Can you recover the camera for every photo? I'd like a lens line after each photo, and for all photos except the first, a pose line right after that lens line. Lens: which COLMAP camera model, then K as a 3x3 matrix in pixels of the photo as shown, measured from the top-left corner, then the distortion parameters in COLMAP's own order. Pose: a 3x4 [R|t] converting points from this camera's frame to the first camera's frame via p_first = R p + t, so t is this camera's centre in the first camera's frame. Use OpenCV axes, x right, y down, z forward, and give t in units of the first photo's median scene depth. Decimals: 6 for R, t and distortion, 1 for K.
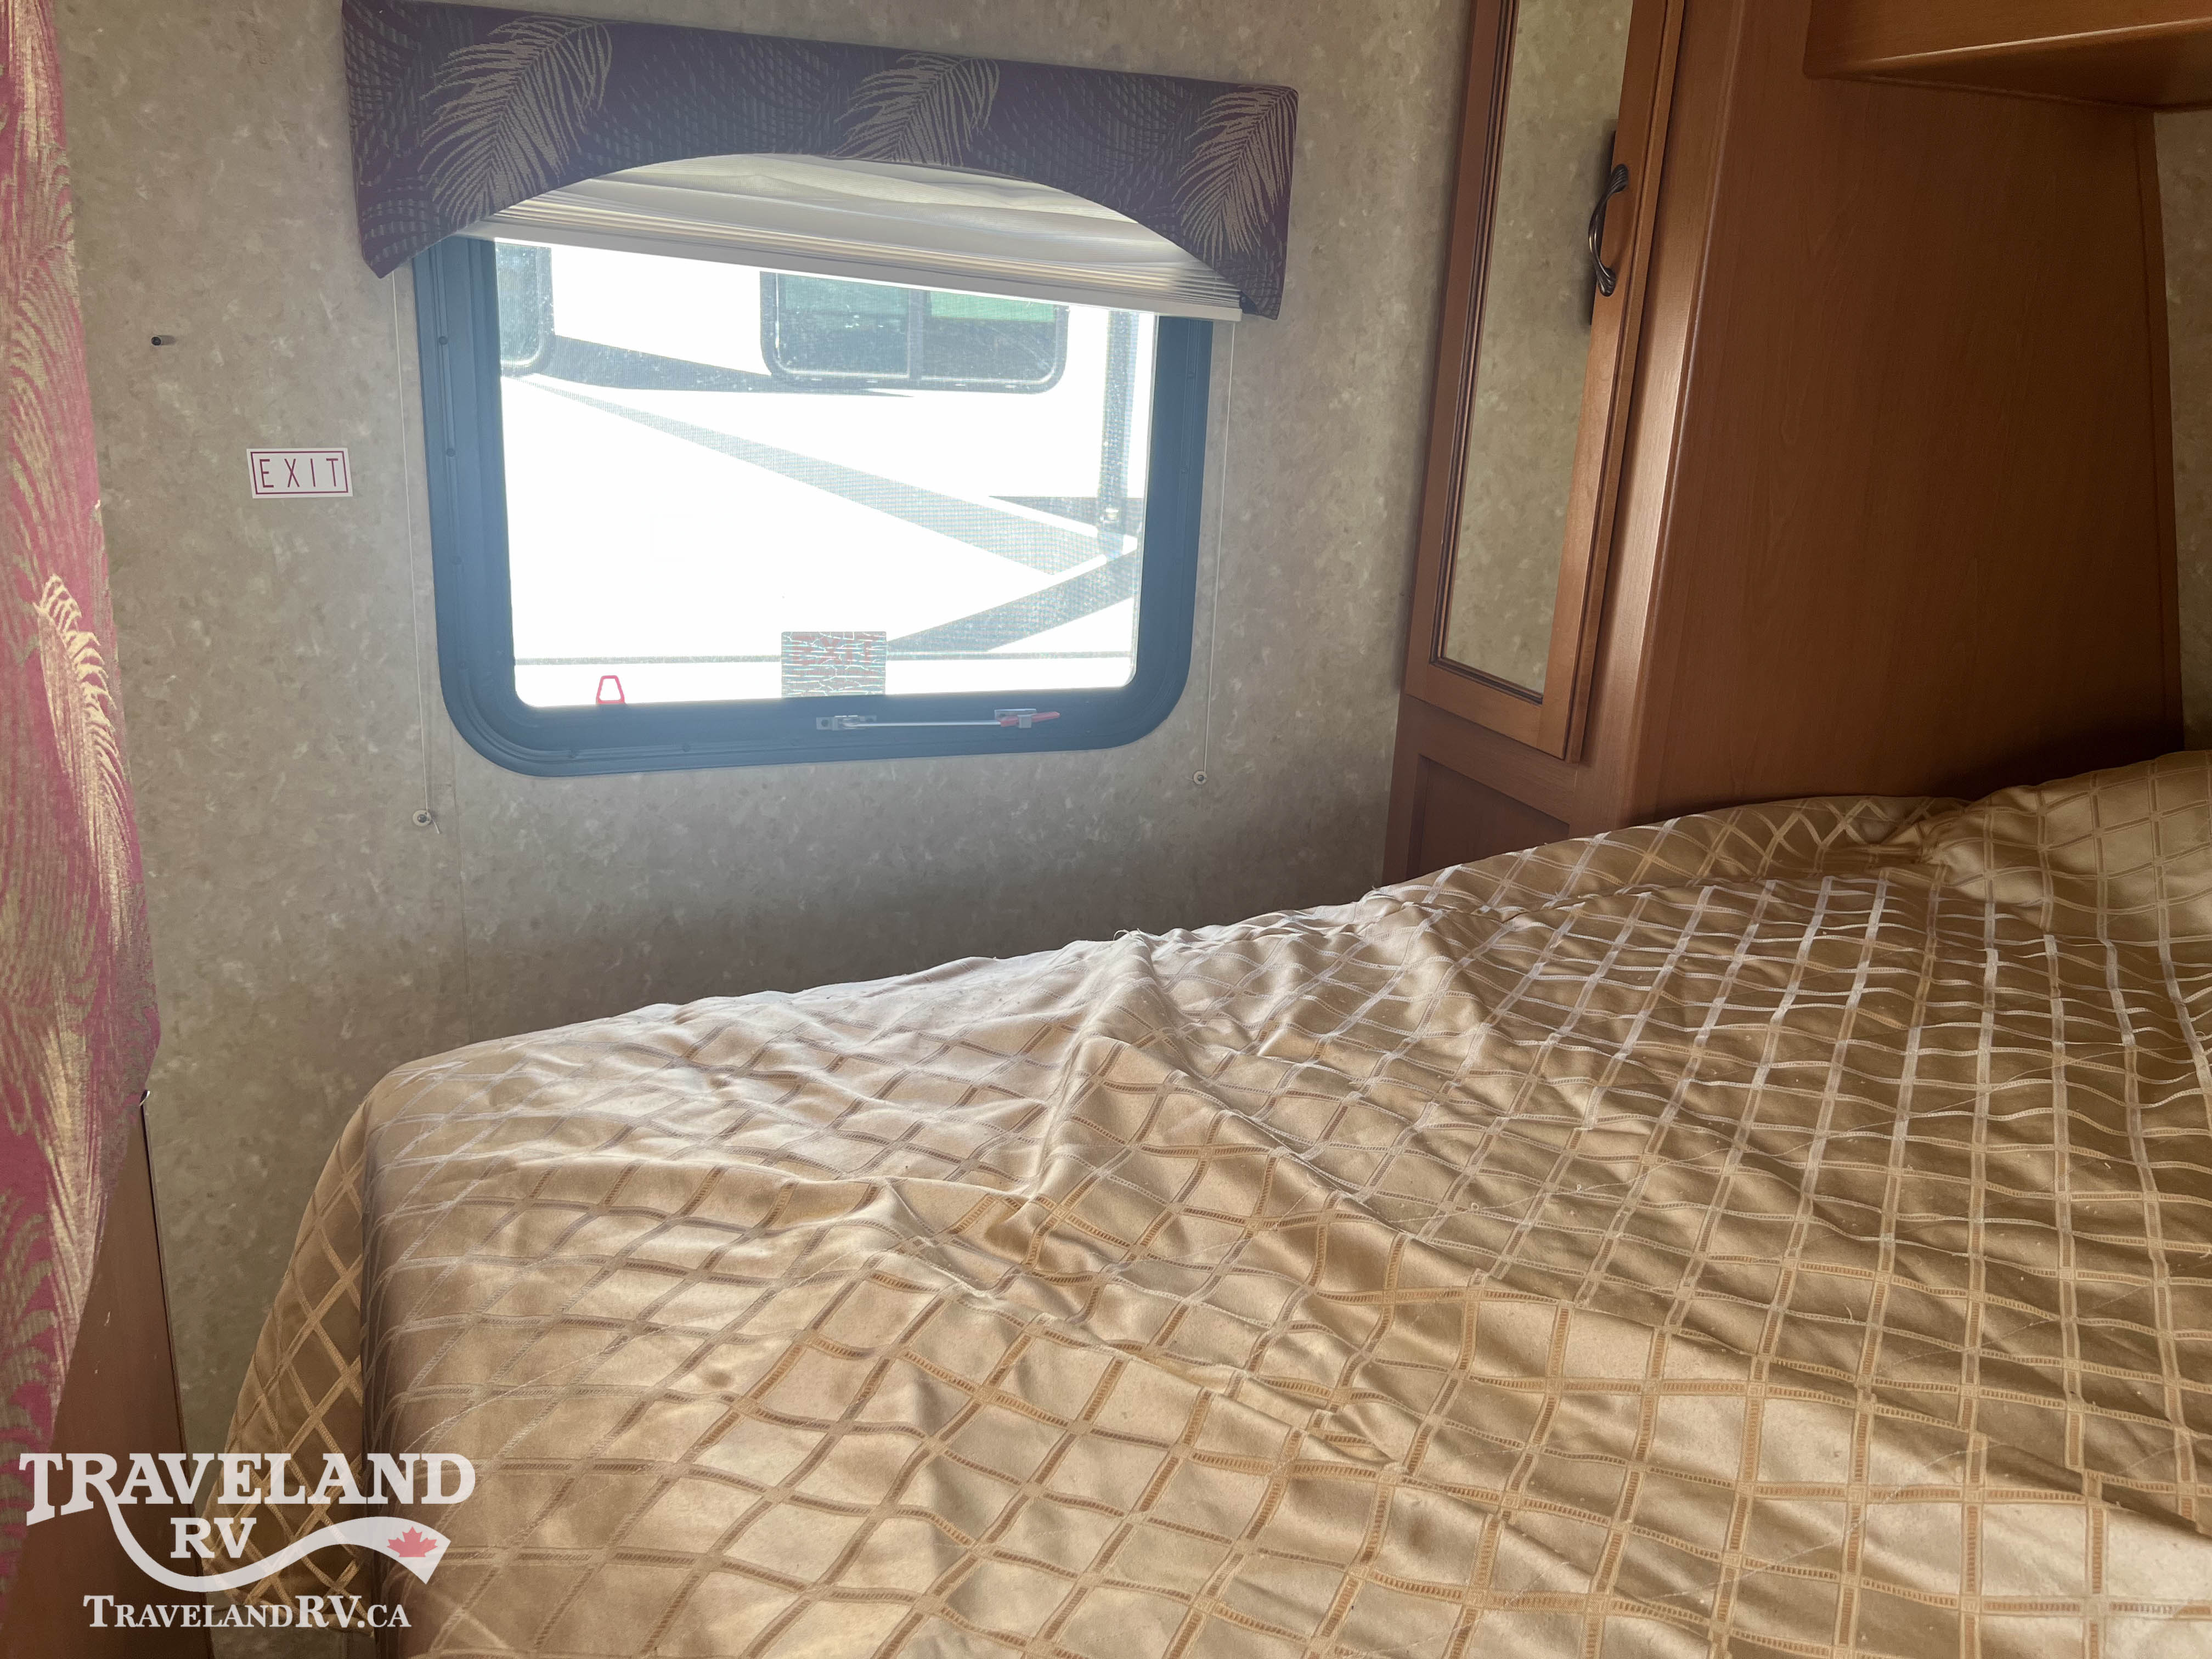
lens RADIAL K [[1684.3, 0, 1111.1], [0, 1684.3, 818.3], [0, 0, 1]] dist [0.000280, 0.001618]
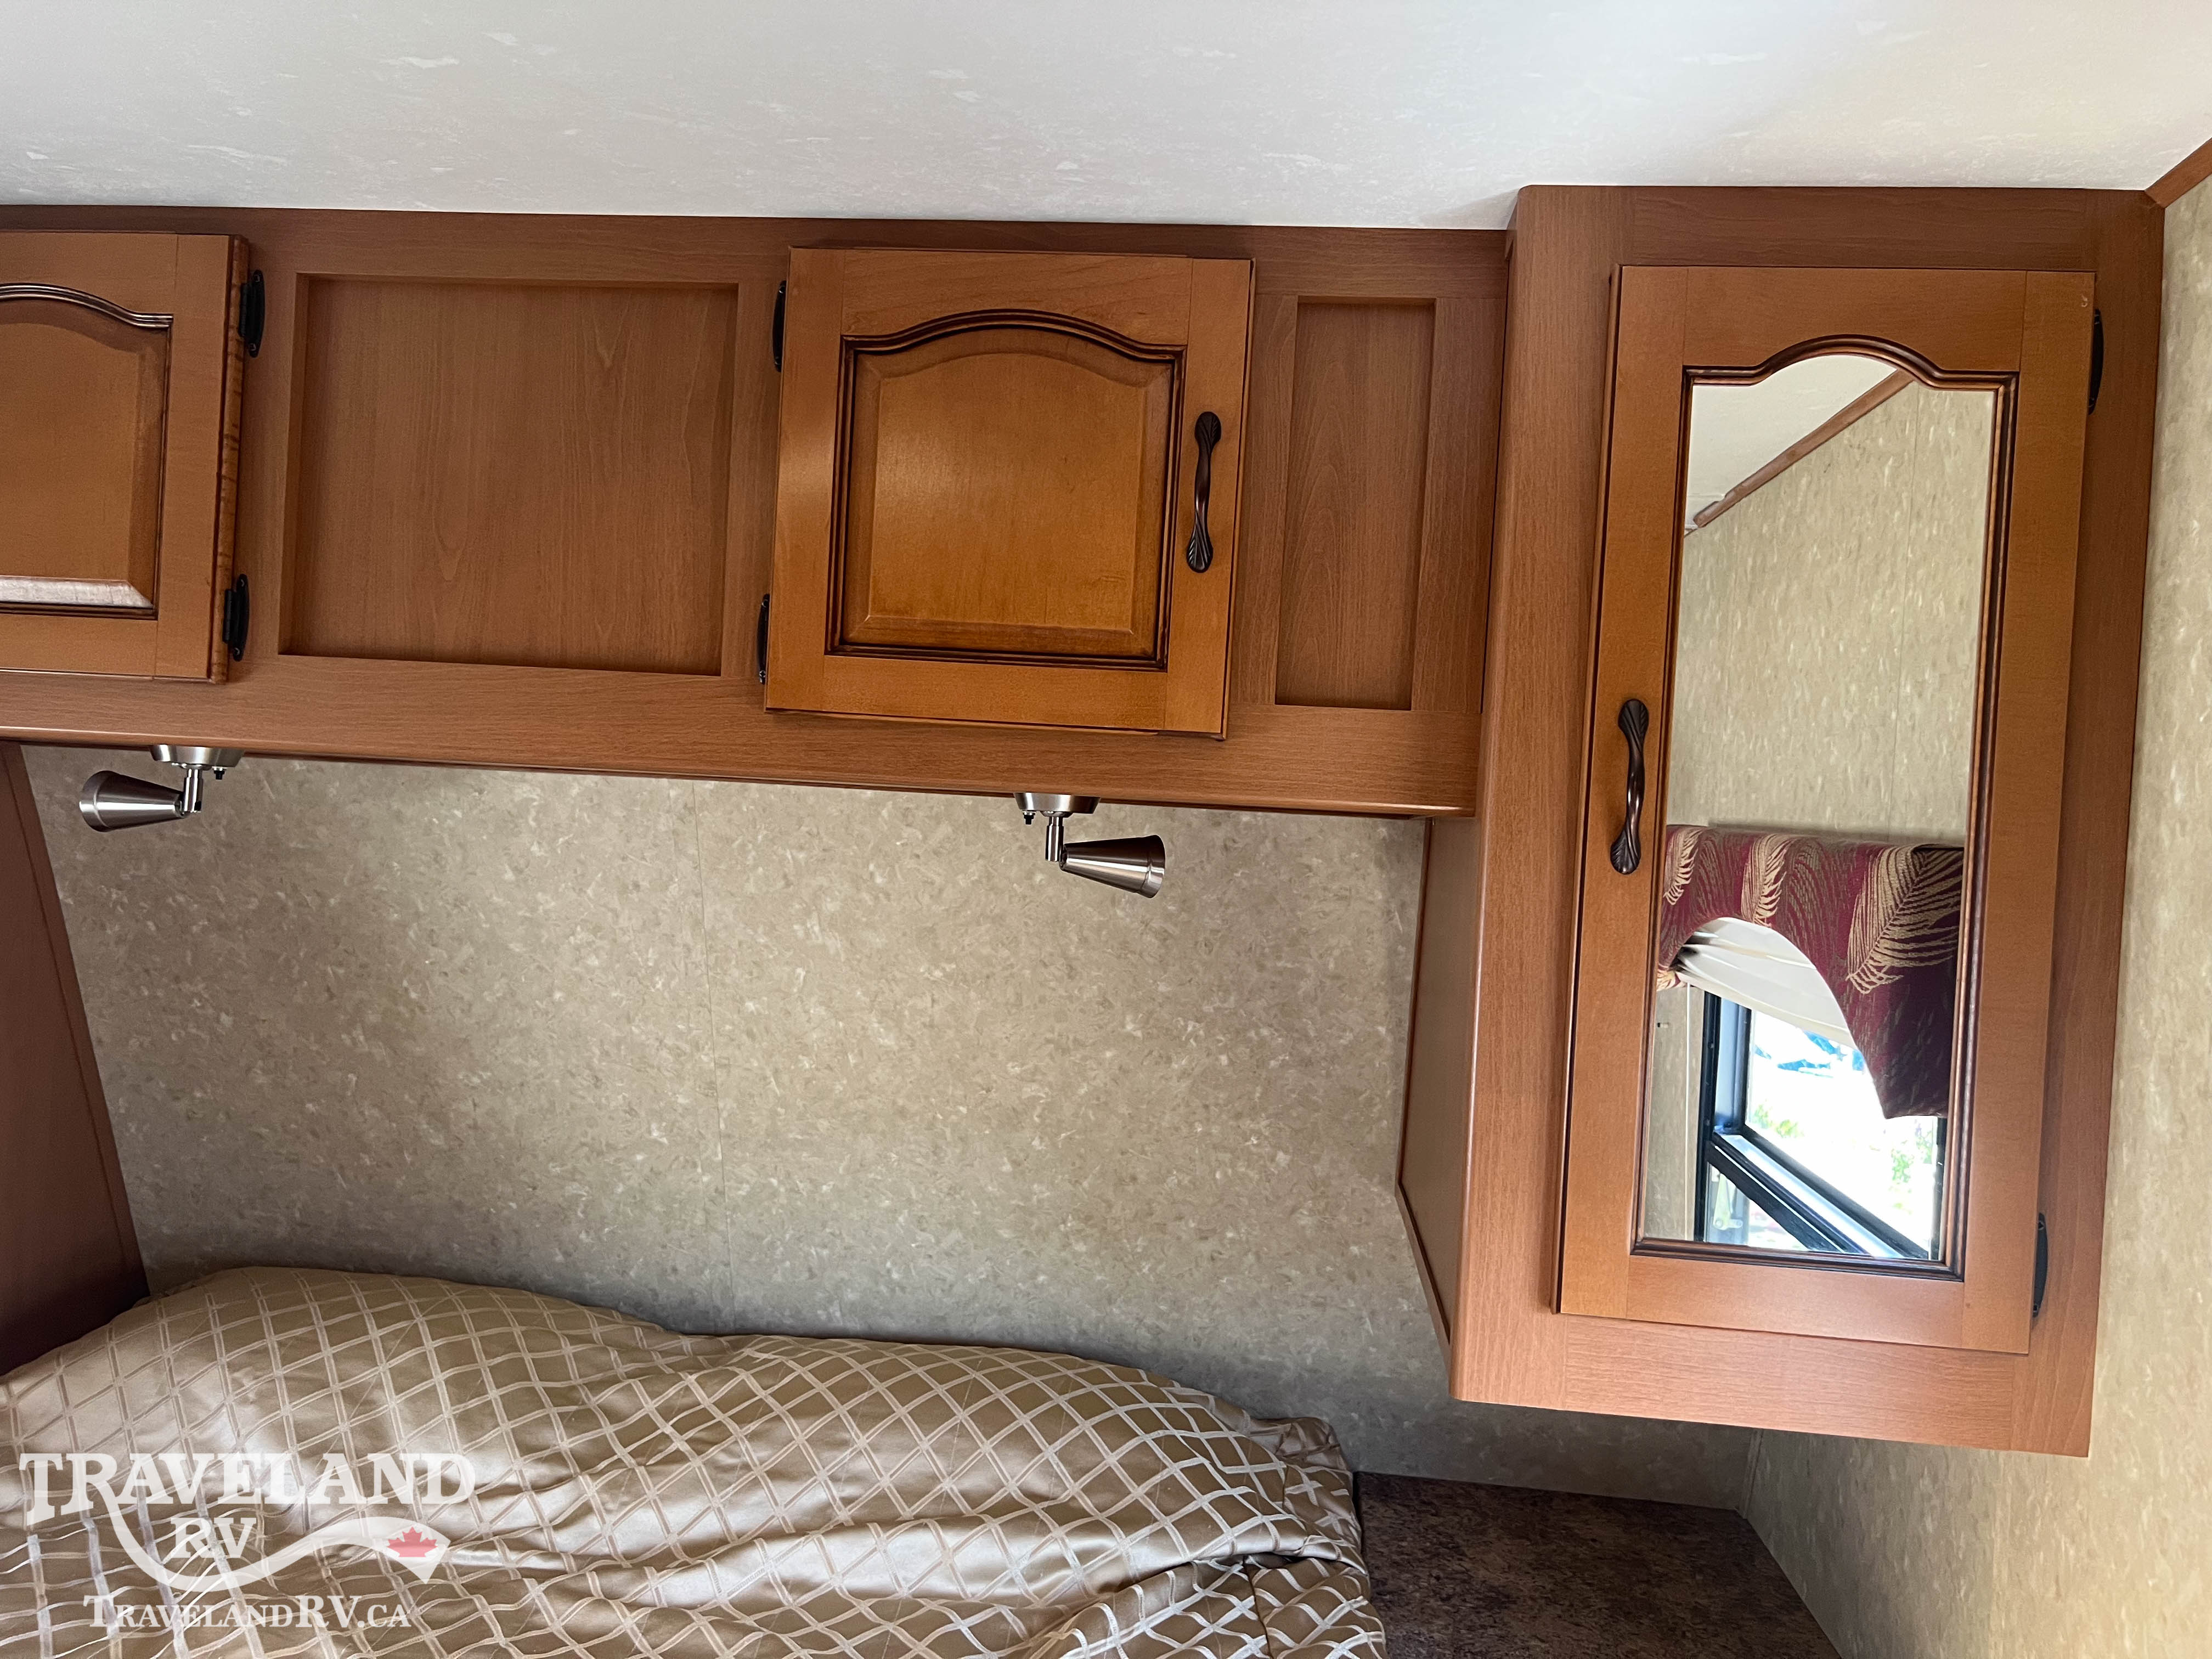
lens RADIAL K [[1665.5, 0, 1110.0], [0, 1665.5, 826.1], [0, 0, 1]] dist [0.049230, -0.057717]
pose [[0.478222, -0.013043, 0.878142, -0.022960], [0.228636, 0.967261, -0.110145, -0.082506], [-0.847956, 0.253449, 0.465547, -0.139220]]
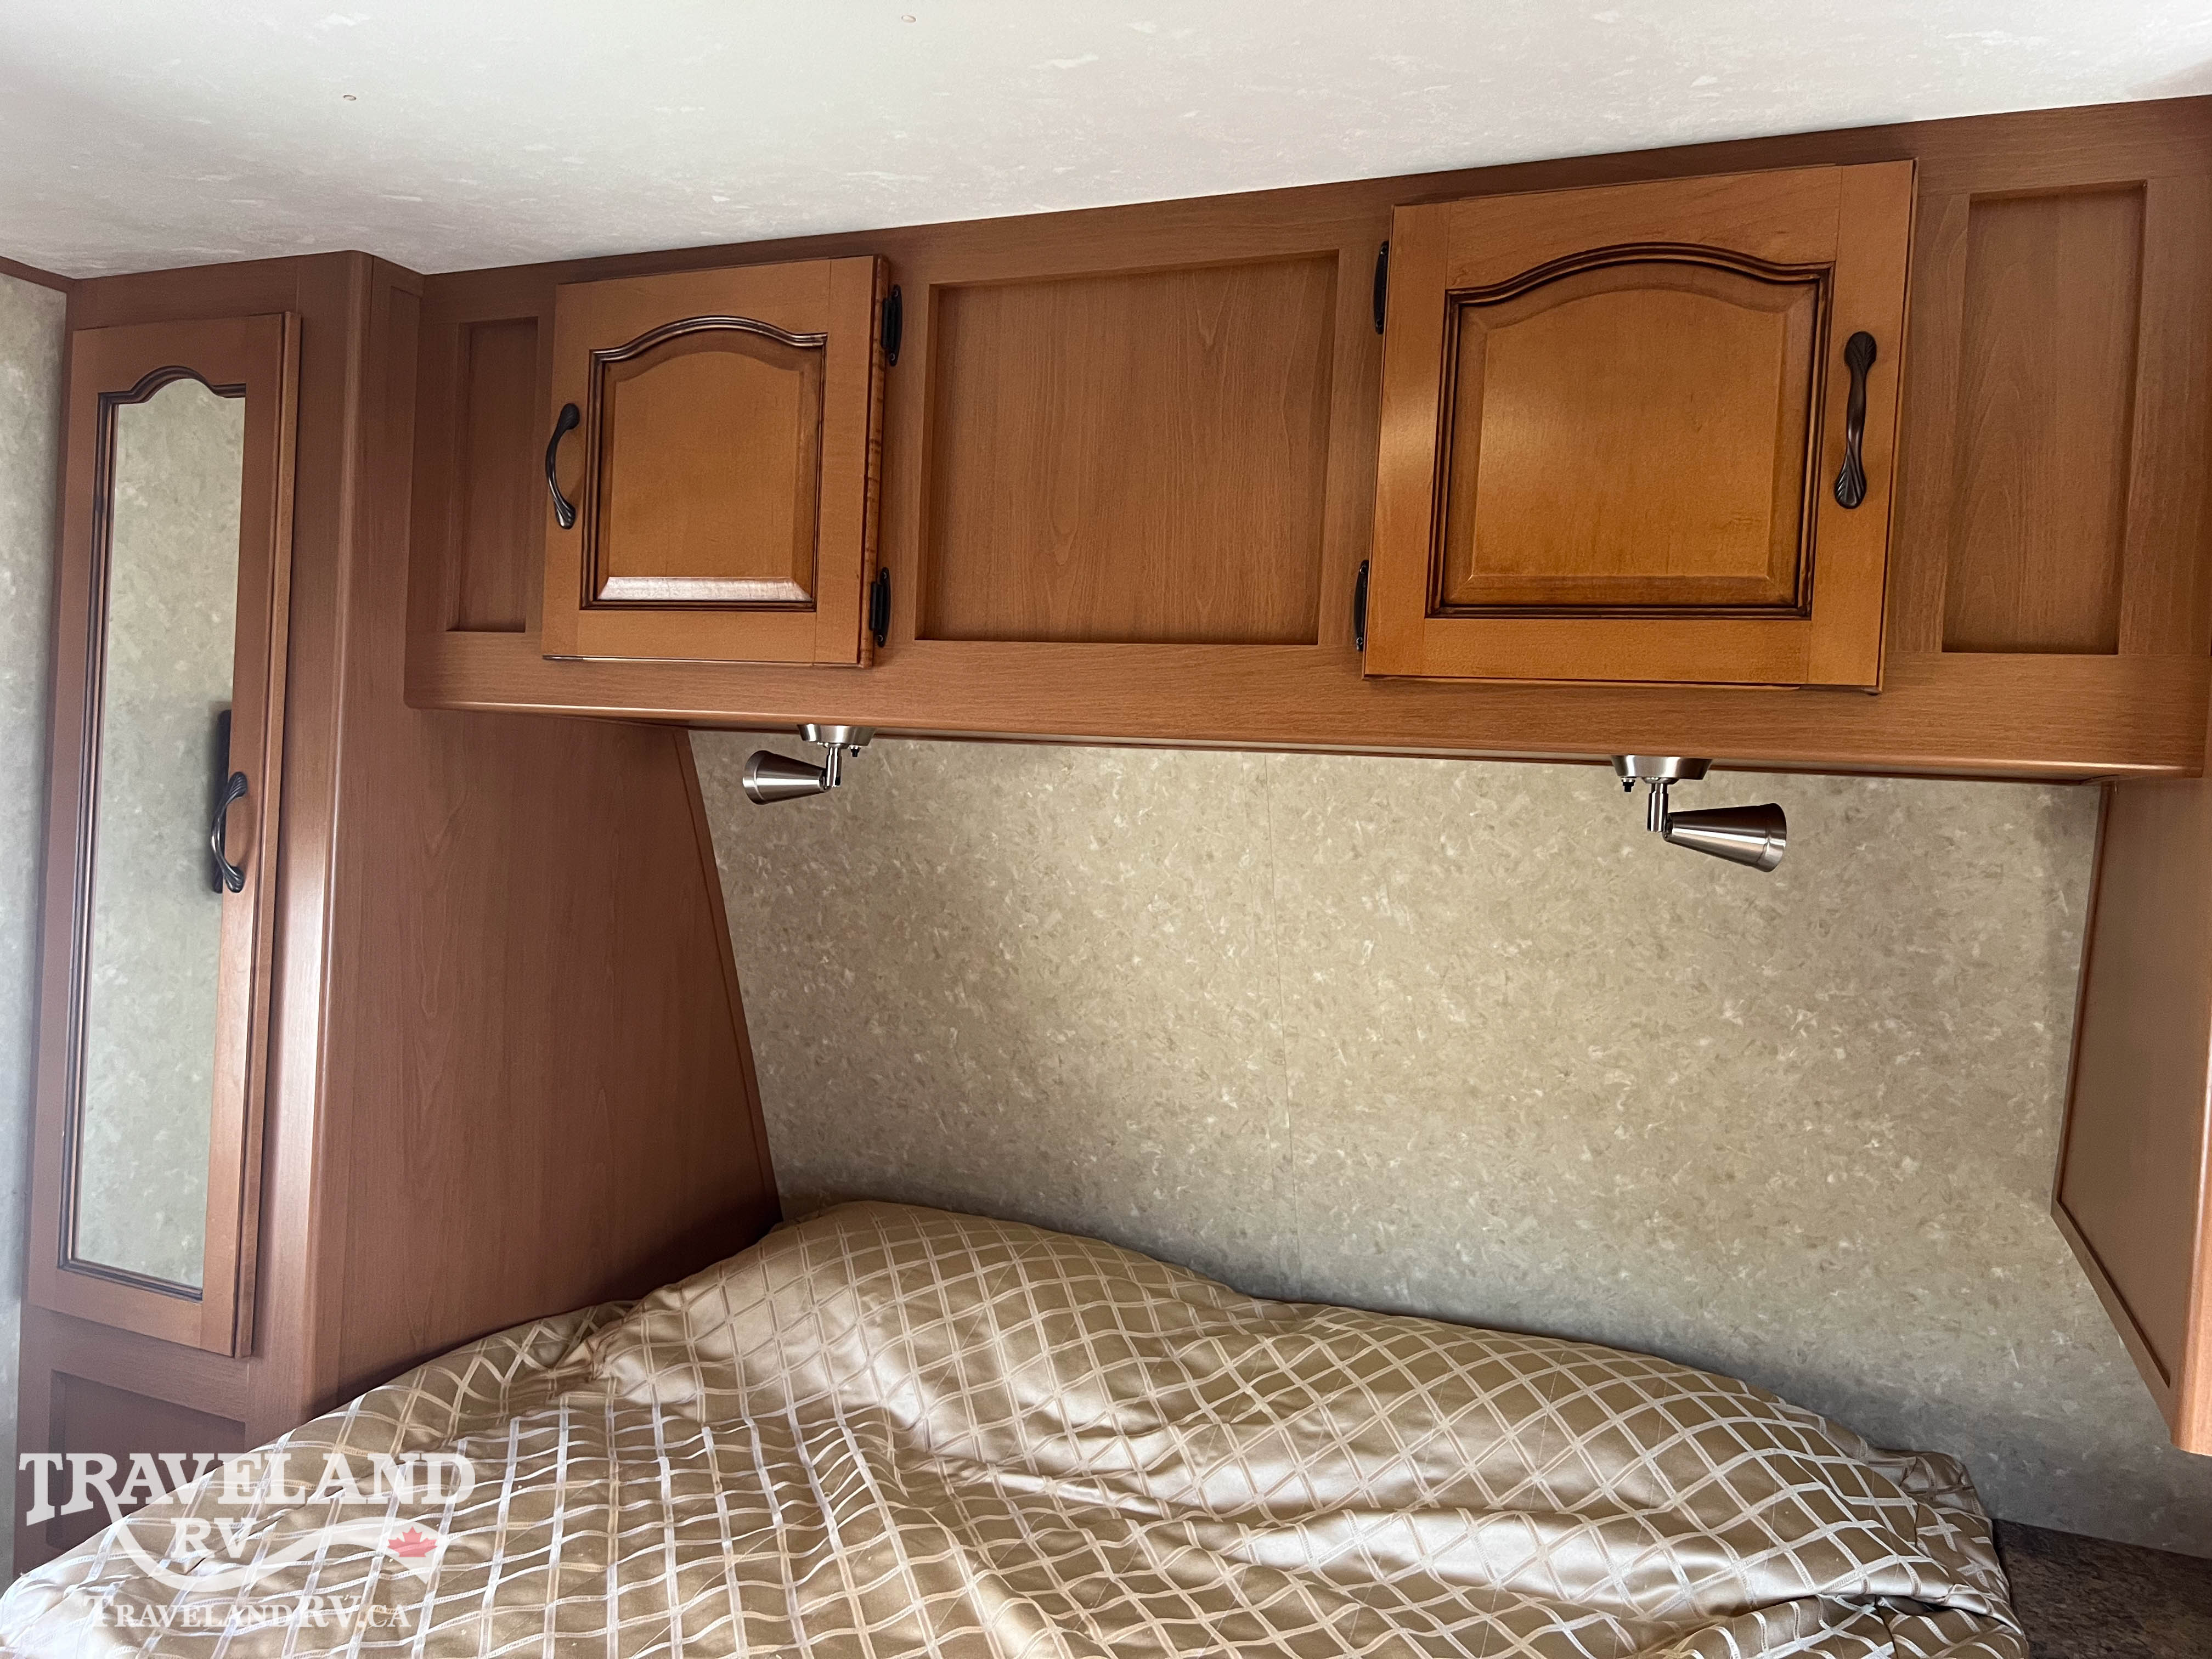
lens RADIAL K [[1663.4, 0, 1097.9], [0, 1663.4, 809.0], [0, 0, 1]] dist [0.049033, -0.056973]
pose [[0.719743, -0.016092, 0.694055, -0.041712], [0.188243, 0.966802, -0.172794, -0.088283], [-0.668233, 0.255018, 0.698878, -0.092555]]
